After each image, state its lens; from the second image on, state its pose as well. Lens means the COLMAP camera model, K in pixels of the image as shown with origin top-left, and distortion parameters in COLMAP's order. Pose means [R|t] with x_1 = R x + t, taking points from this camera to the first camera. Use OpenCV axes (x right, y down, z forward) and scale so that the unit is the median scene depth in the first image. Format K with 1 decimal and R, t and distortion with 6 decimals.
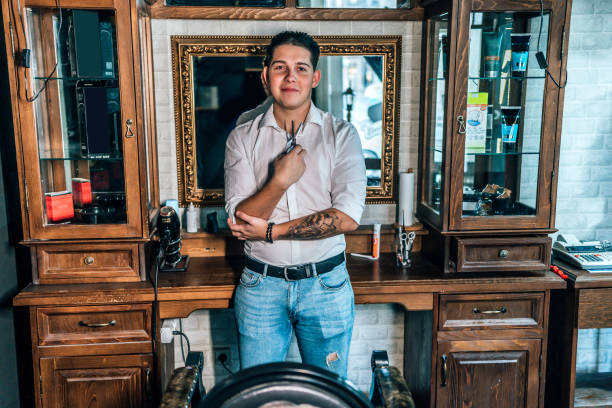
lens RADIAL K [[429.1, 0, 305.6], [0, 429.1, 206.5], [0, 0, 1]] dist [-0.035586, 0.022416]
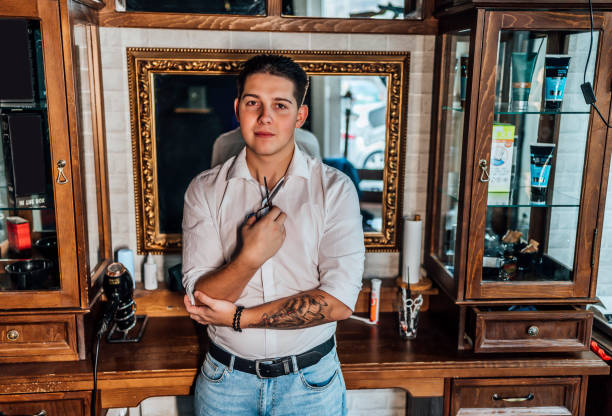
lens RADIAL K [[442.2, 0, 307.8], [0, 442.2, 207.7], [0, 0, 1]] dist [-0.017823, 0.008327]
pose [[0.999786, 0.015453, 0.013787, 0.023381], [-0.015584, 0.999834, 0.009439, -0.118883], [-0.013638, -0.009652, 0.999860, 0.169219]]
